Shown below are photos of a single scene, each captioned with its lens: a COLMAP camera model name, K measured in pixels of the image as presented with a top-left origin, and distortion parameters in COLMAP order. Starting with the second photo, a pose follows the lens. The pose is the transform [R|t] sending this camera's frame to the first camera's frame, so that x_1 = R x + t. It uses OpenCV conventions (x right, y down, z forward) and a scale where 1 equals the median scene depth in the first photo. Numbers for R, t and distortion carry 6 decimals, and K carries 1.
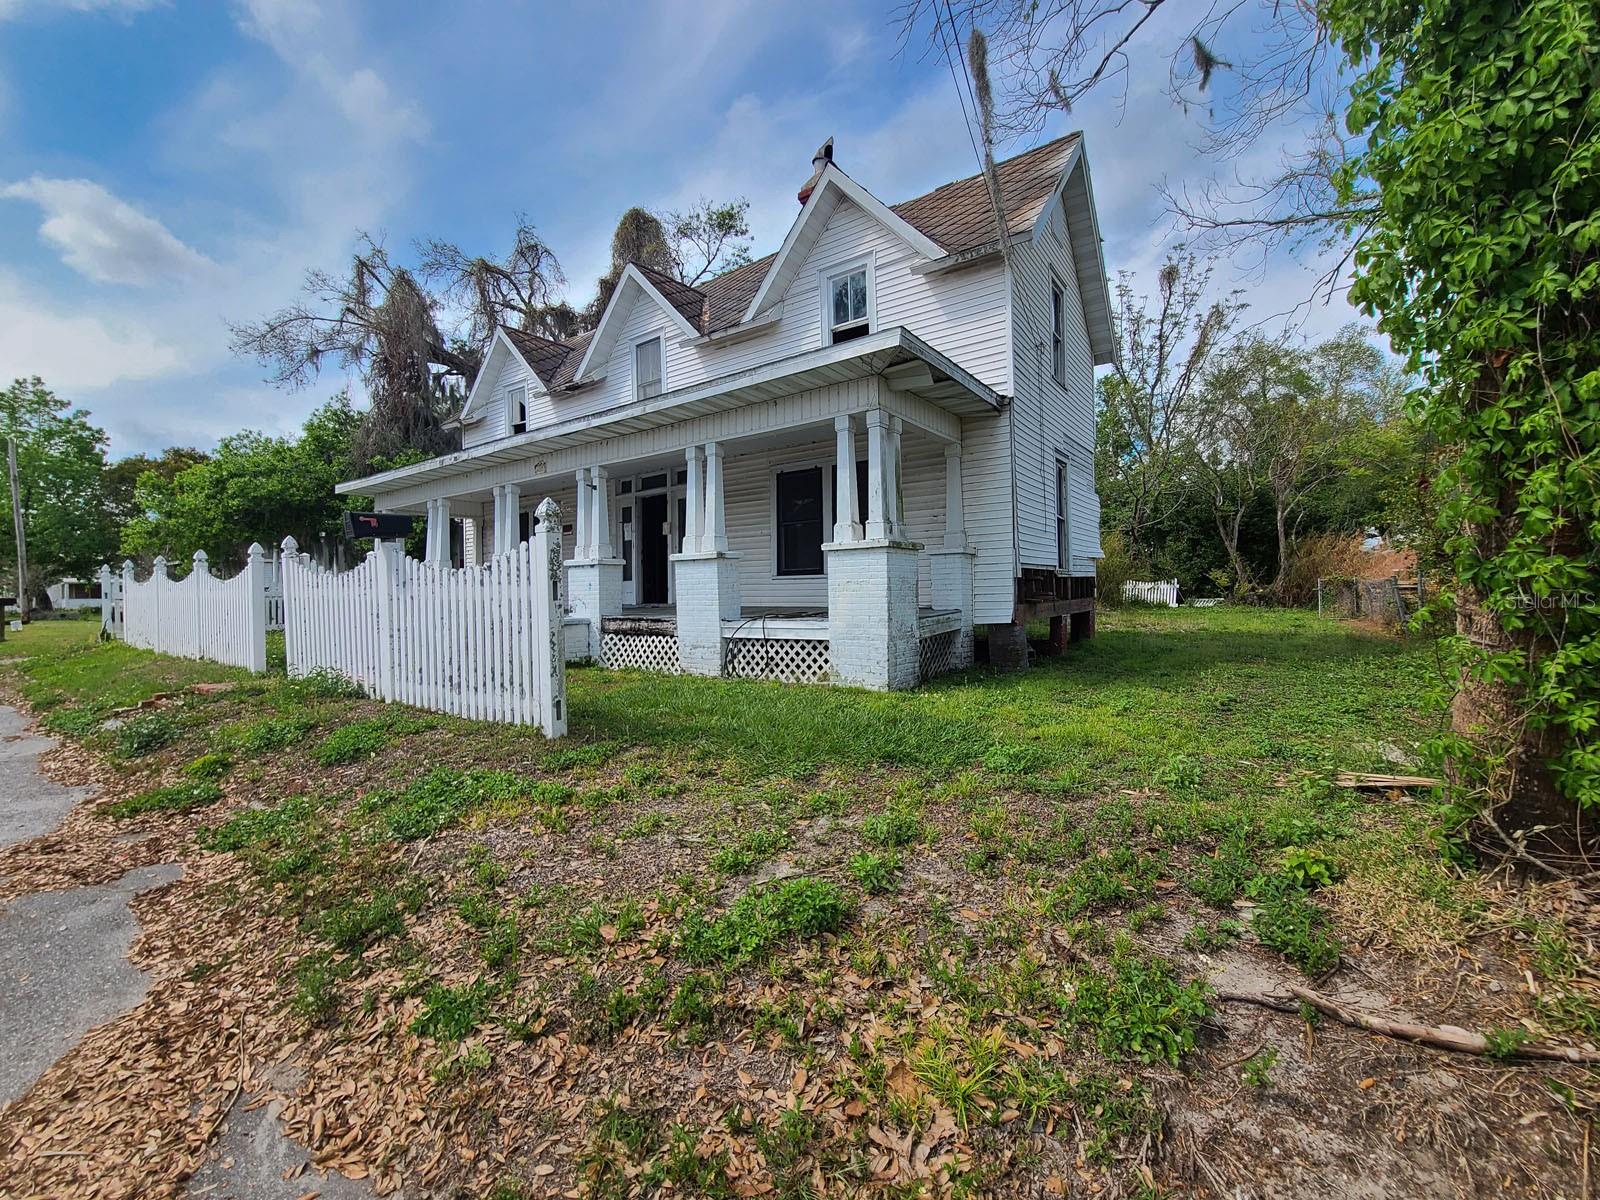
lens RADIAL K [[653.6, 0, 803.3], [0, 653.6, 593.0], [0, 0, 1]] dist [0.001182, -0.002638]
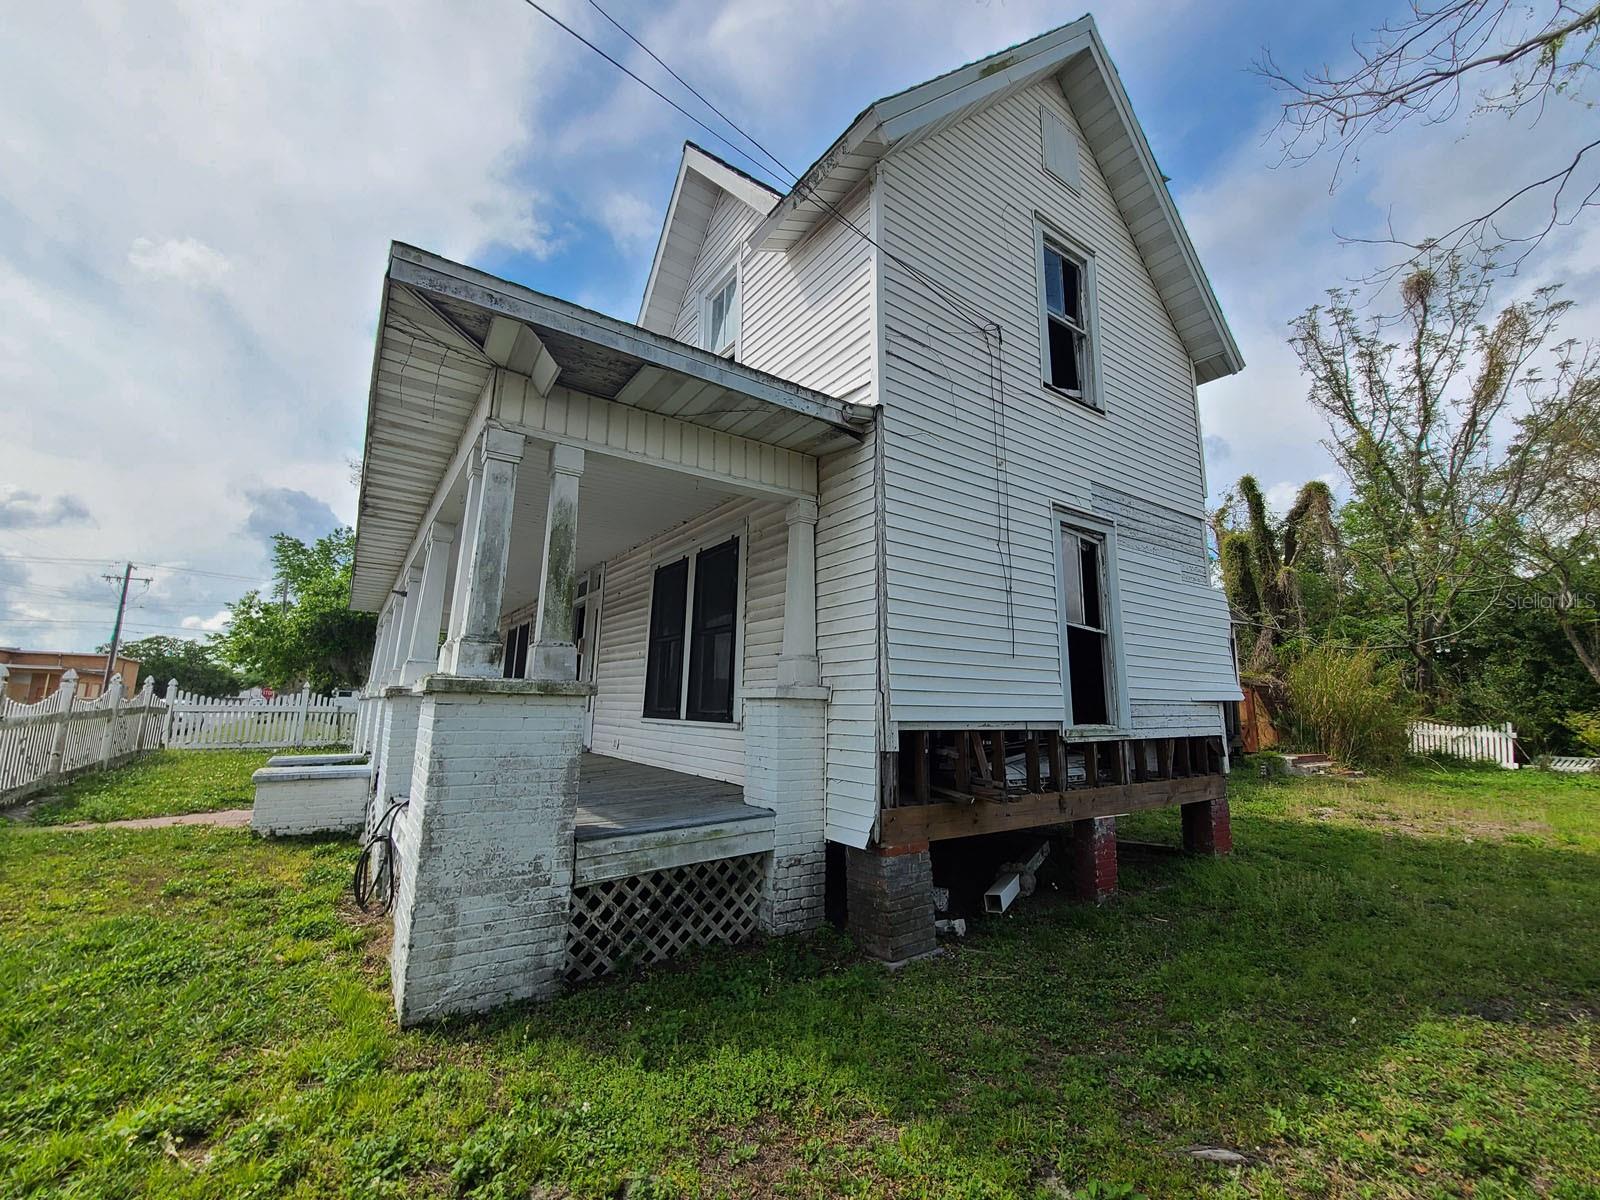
lens RADIAL K [[653.6, 0, 790.1], [0, 653.6, 592.6], [0, 0, 1]] dist [0.001182, -0.002638]
pose [[0.941080, -0.025176, -0.337246, 0.159319], [-0.033991, 0.985134, -0.168392, -0.021080], [0.336472, 0.169934, 0.926234, 0.188404]]
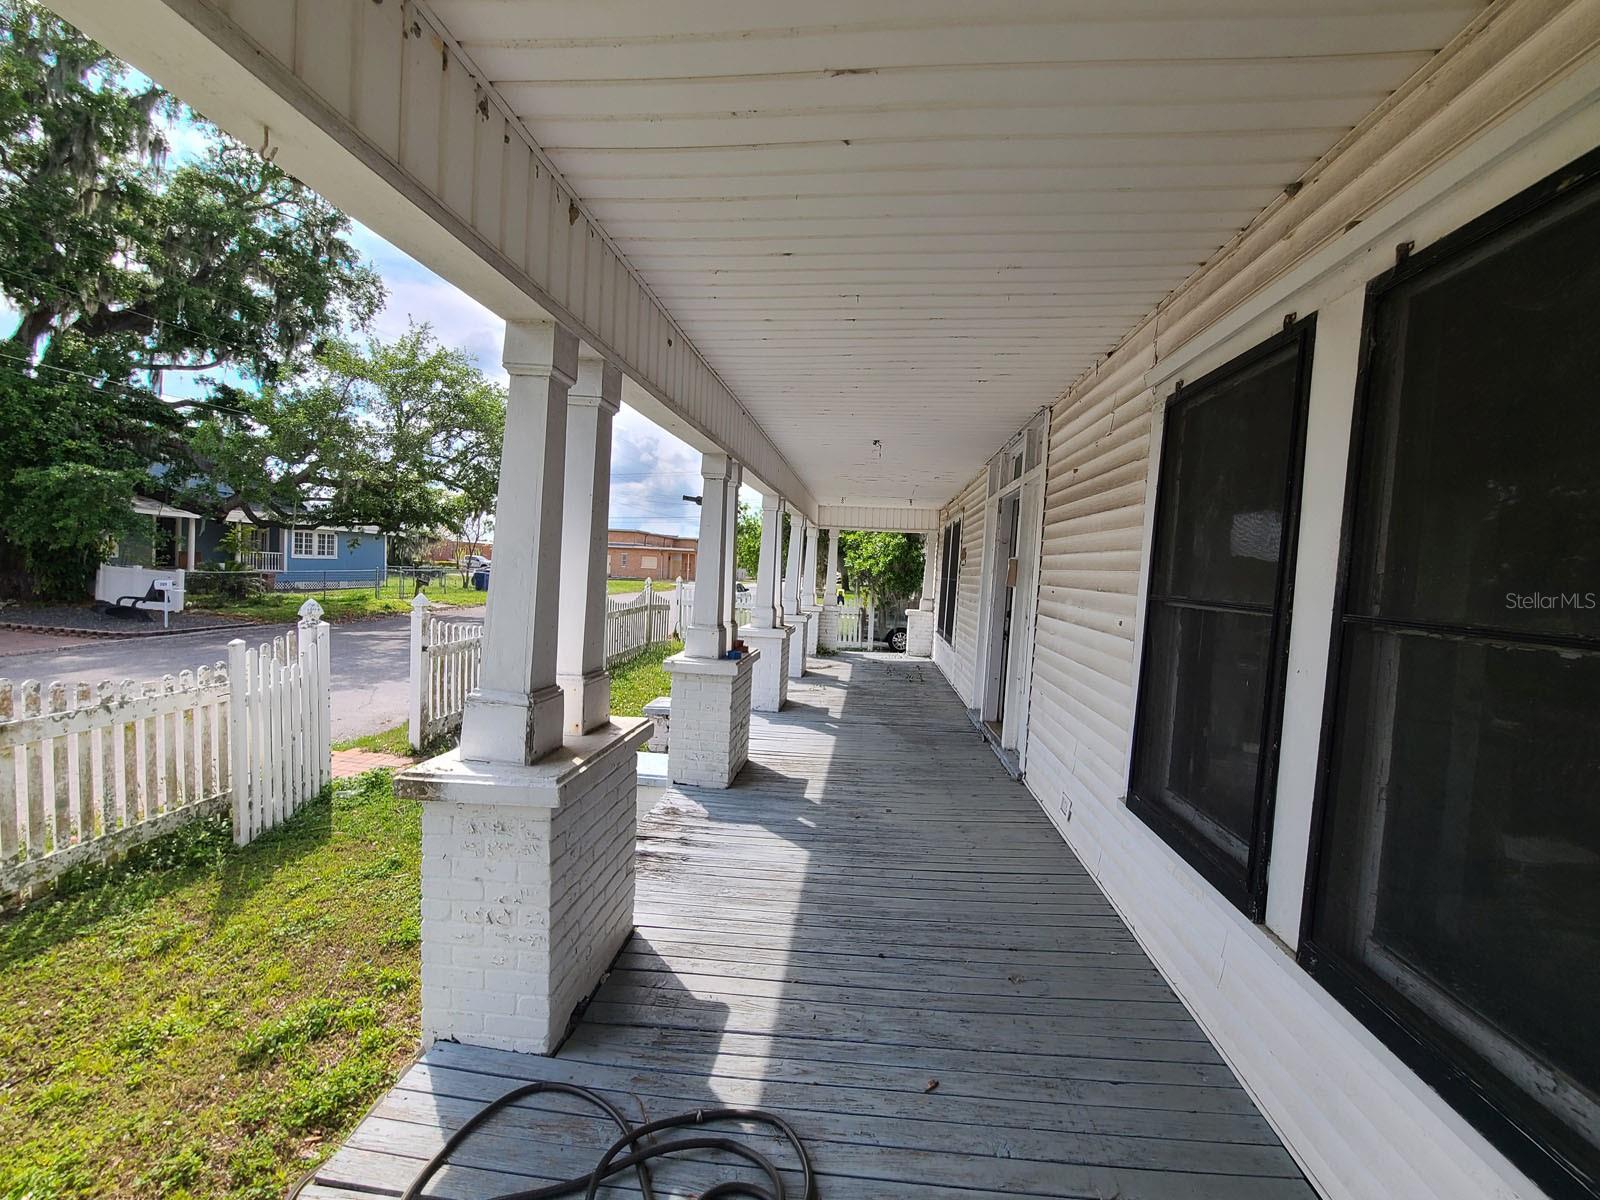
lens RADIAL K [[653.6, 0, 805.0], [0, 653.6, 607.6], [0, 0, 1]] dist [0.001182, -0.002638]
pose [[0.504792, 0.091237, -0.858406, 0.057088], [-0.046318, 0.995829, 0.078605, -0.054034], [0.861998, 0.000081, 0.506912, 0.350975]]
